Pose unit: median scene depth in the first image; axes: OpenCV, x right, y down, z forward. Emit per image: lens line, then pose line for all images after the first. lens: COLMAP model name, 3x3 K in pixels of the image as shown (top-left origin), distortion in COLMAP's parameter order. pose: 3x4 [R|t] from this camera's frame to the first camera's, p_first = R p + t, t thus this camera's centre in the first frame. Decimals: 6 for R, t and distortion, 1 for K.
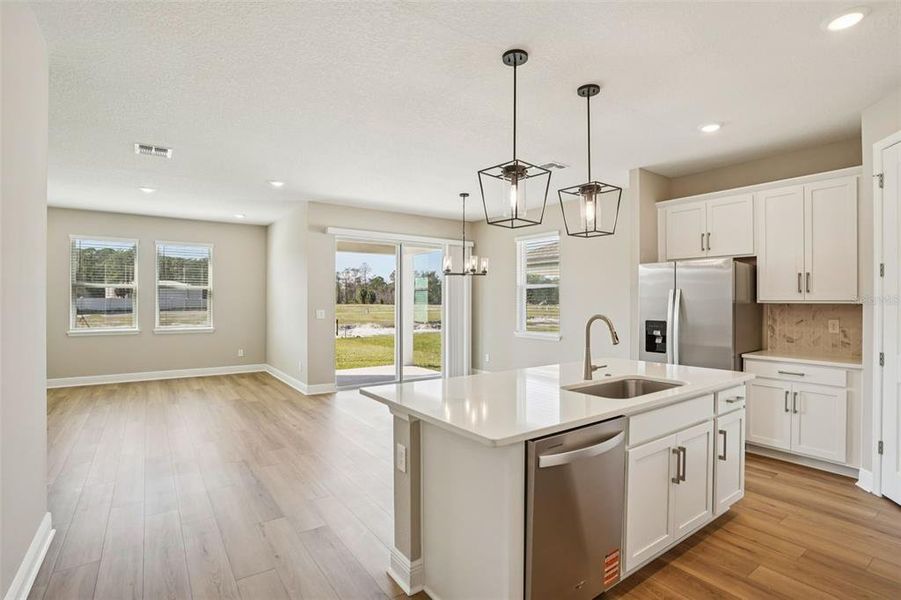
lens RADIAL K [[453.6, 0, 457.3], [0, 453.6, 293.0], [0, 0, 1]] dist [-0.049376, 0.014942]
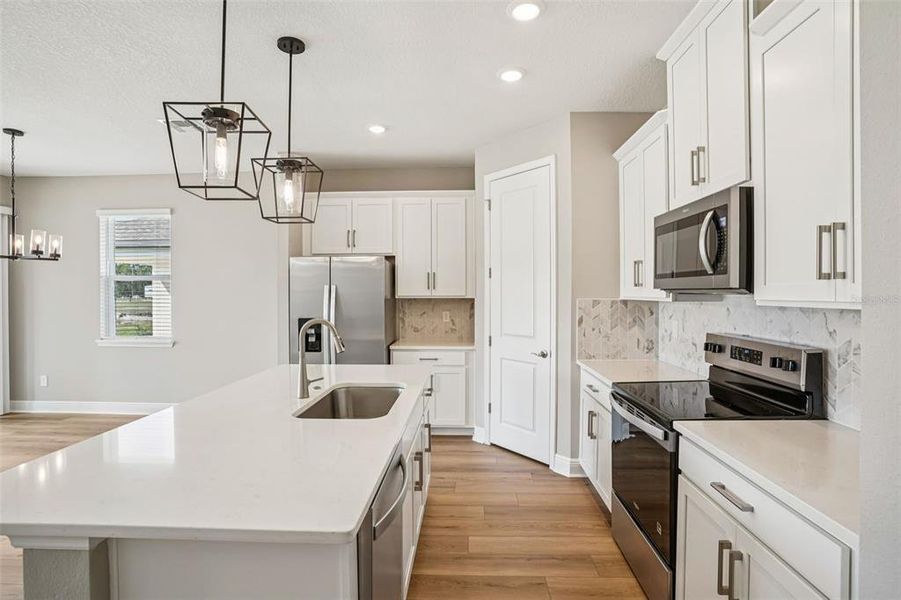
lens RADIAL K [[453.6, 0, 452.7], [0, 453.6, 294.1], [0, 0, 1]] dist [-0.049376, 0.014942]
pose [[0.613638, -0.008616, 0.789541, -0.146917], [-0.010369, 0.999766, 0.018969, -0.012245], [-0.789520, -0.019827, 0.613405, 0.219886]]
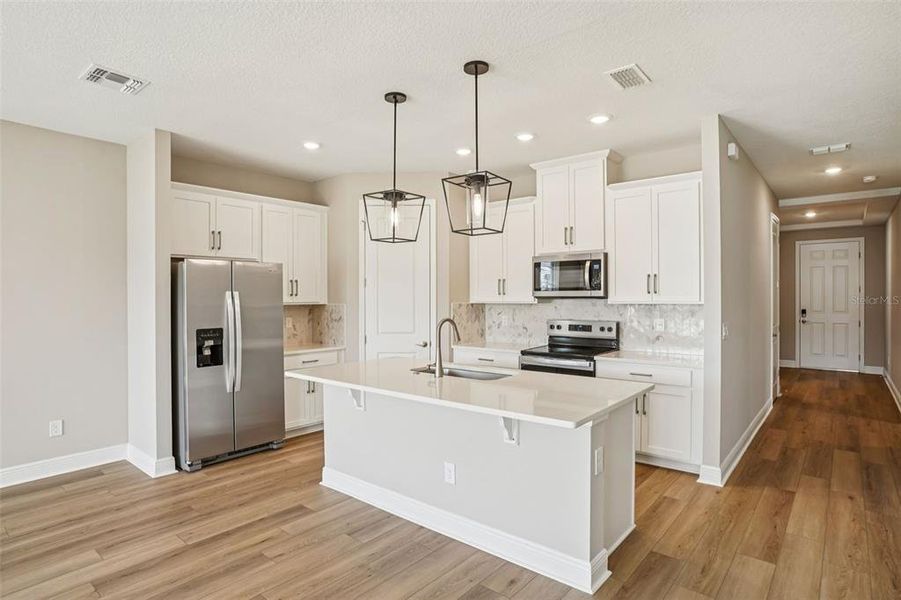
lens RADIAL K [[485.2, 0, 456.7], [0, 485.2, 298.3], [0, 0, 1]] dist [-0.030097, -0.001541]
pose [[-0.246039, -0.006601, 0.969238, -0.658372], [-0.015524, 0.999875, 0.002869, -0.005627], [-0.969136, -0.014340, -0.246110, 0.931056]]
